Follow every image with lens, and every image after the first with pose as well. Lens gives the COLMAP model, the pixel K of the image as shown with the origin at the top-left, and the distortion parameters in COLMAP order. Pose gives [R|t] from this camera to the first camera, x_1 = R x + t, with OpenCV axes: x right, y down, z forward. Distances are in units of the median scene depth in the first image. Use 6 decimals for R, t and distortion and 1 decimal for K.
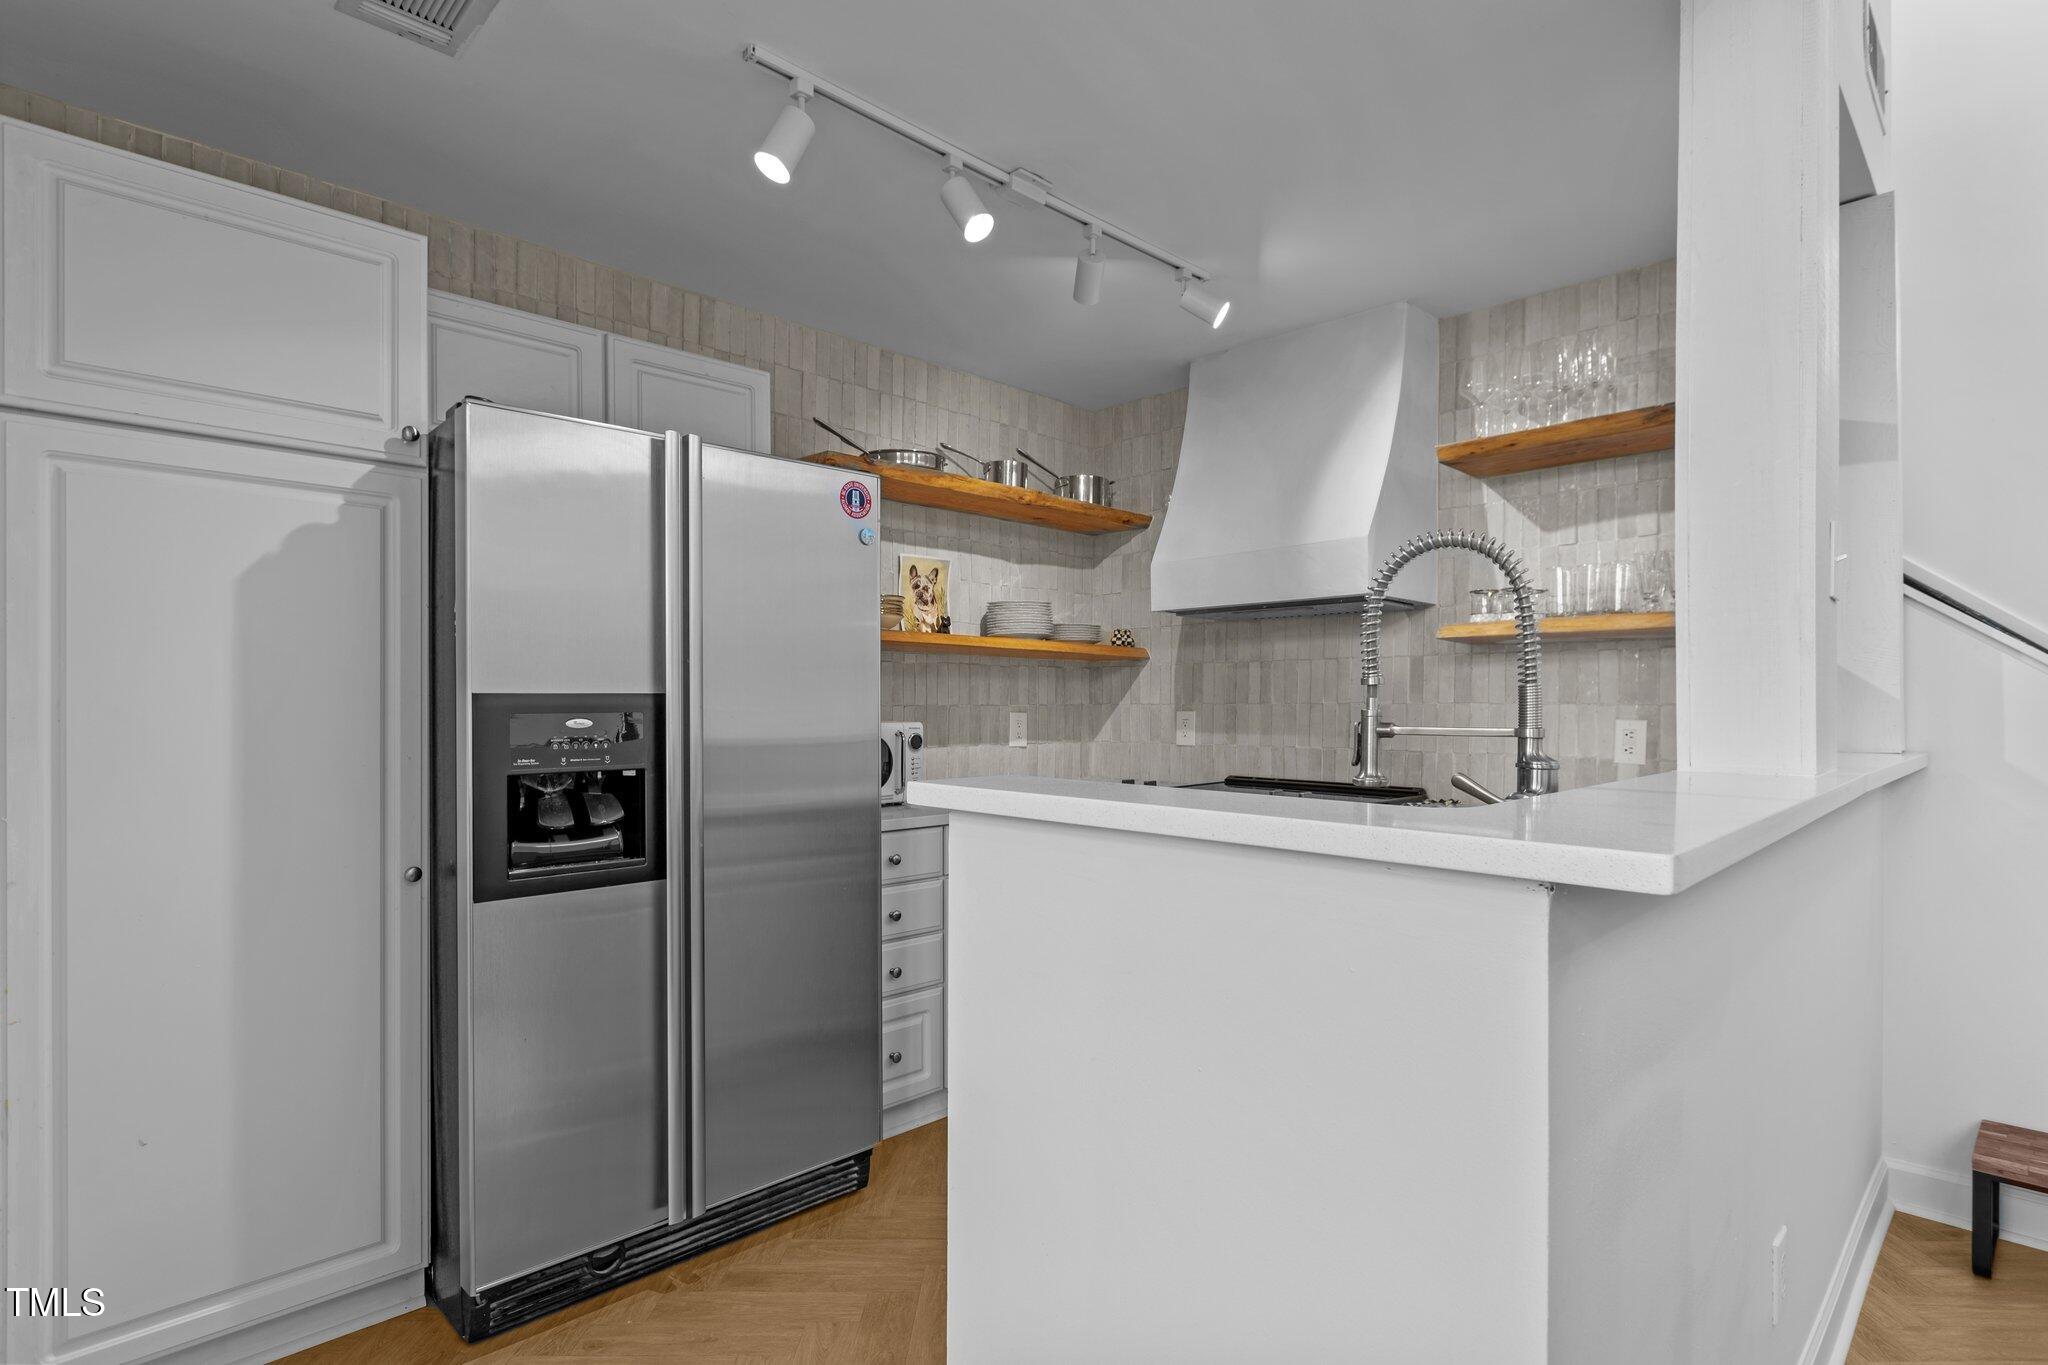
lens RADIAL K [[1020.2, 0, 1012.1], [0, 1020.2, 691.9], [0, 0, 1]] dist [-0.002651, -0.000719]
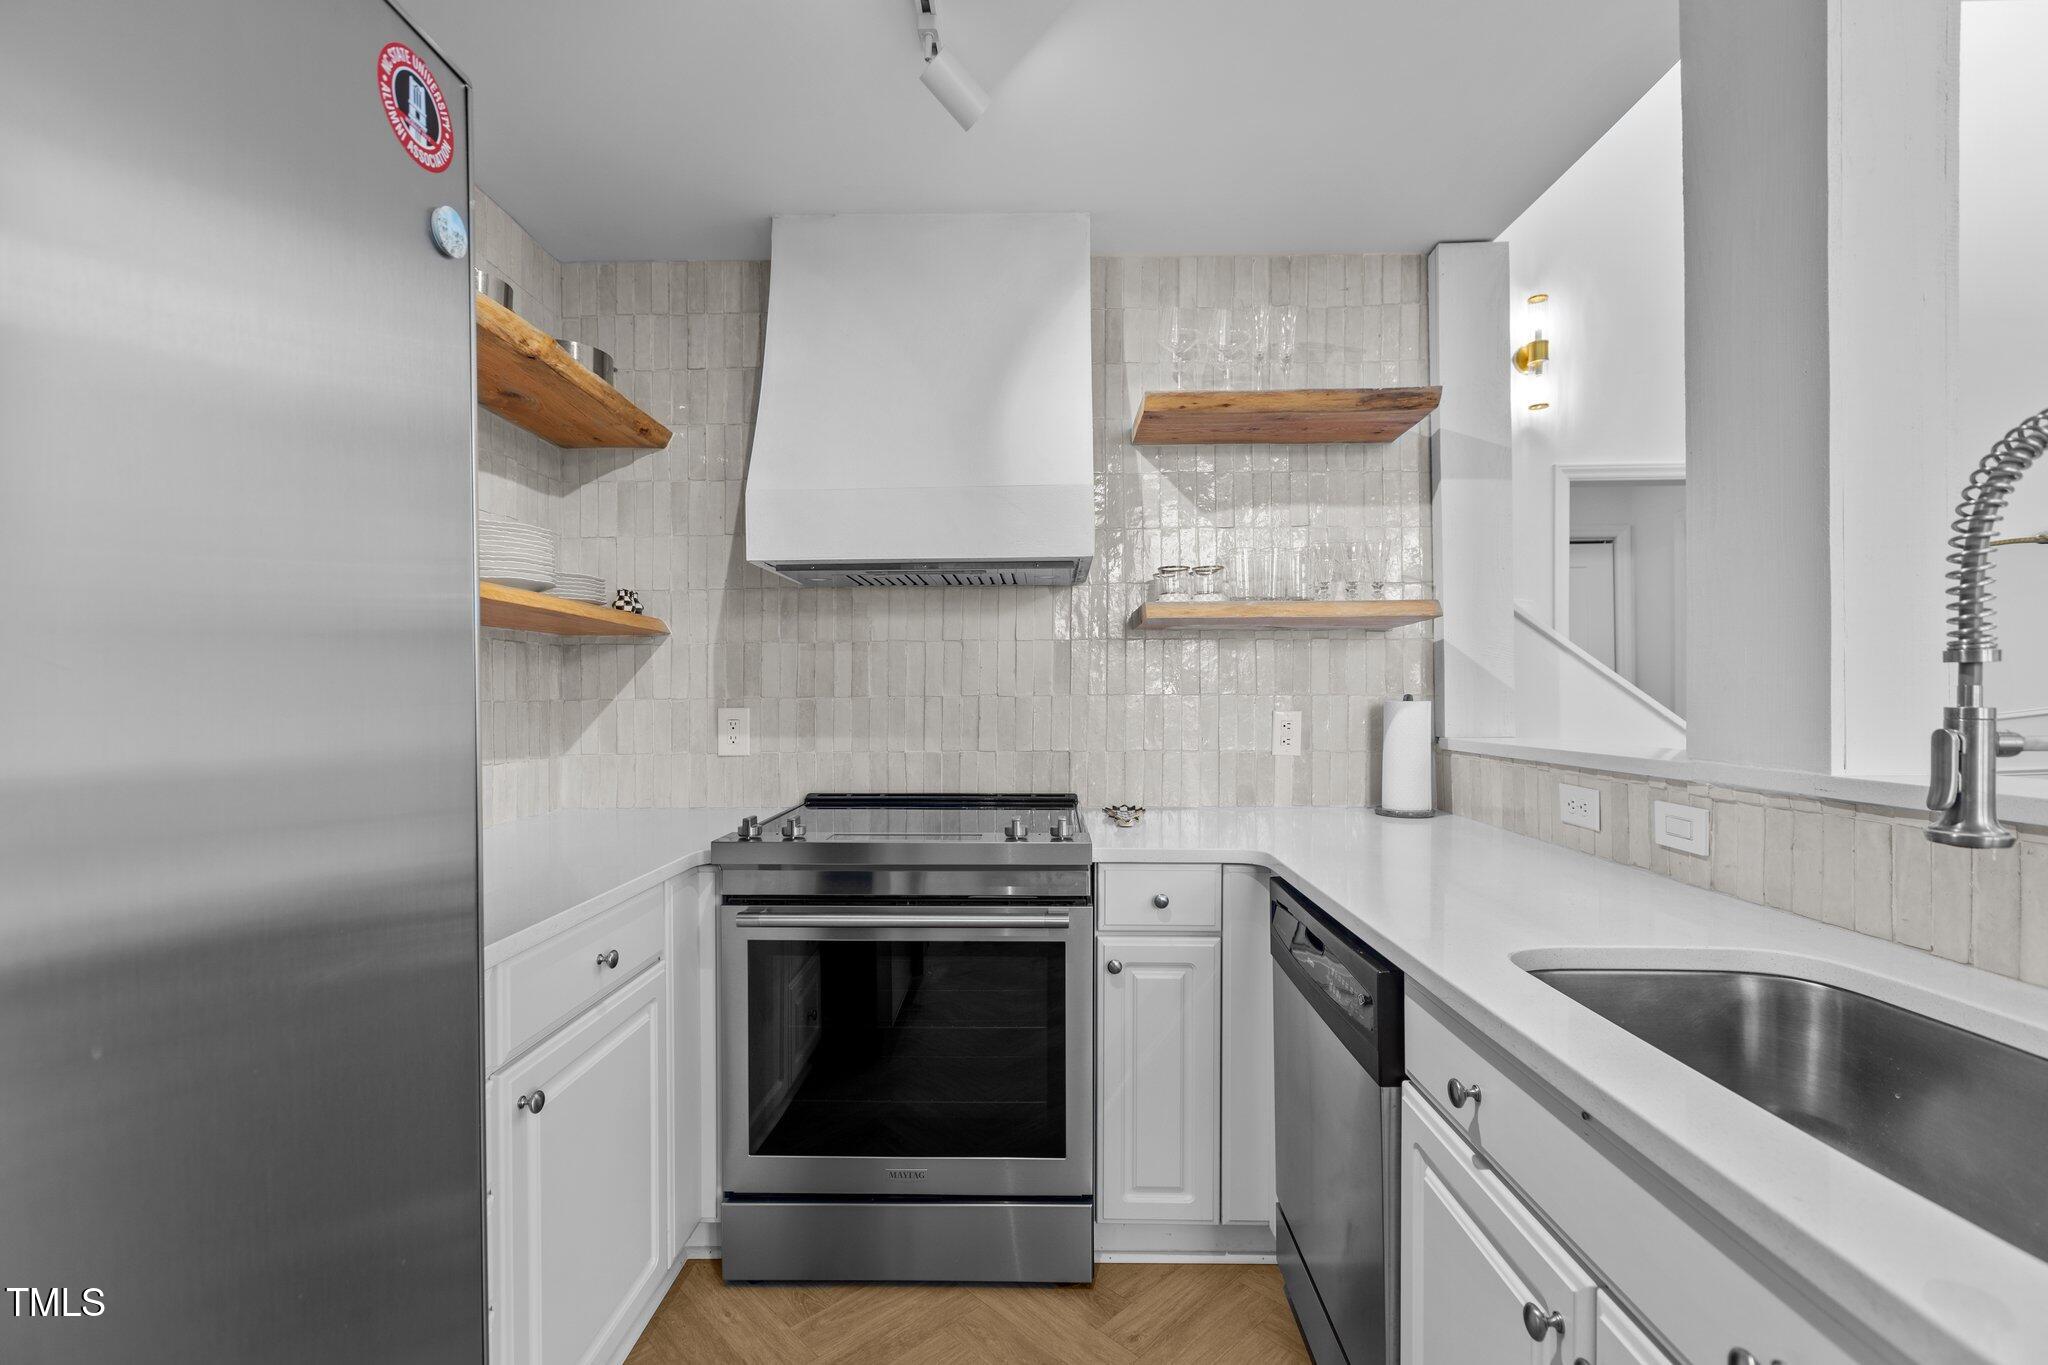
lens RADIAL K [[912.7, 0, 1034.9], [0, 912.7, 692.0], [0, 0, 1]] dist [0.002559, 0.000069]
pose [[0.705760, -0.003087, 0.708444, -0.143637], [-0.002060, 0.999977, 0.006409, 0.003056], [-0.708448, -0.005983, 0.705738, 0.405113]]
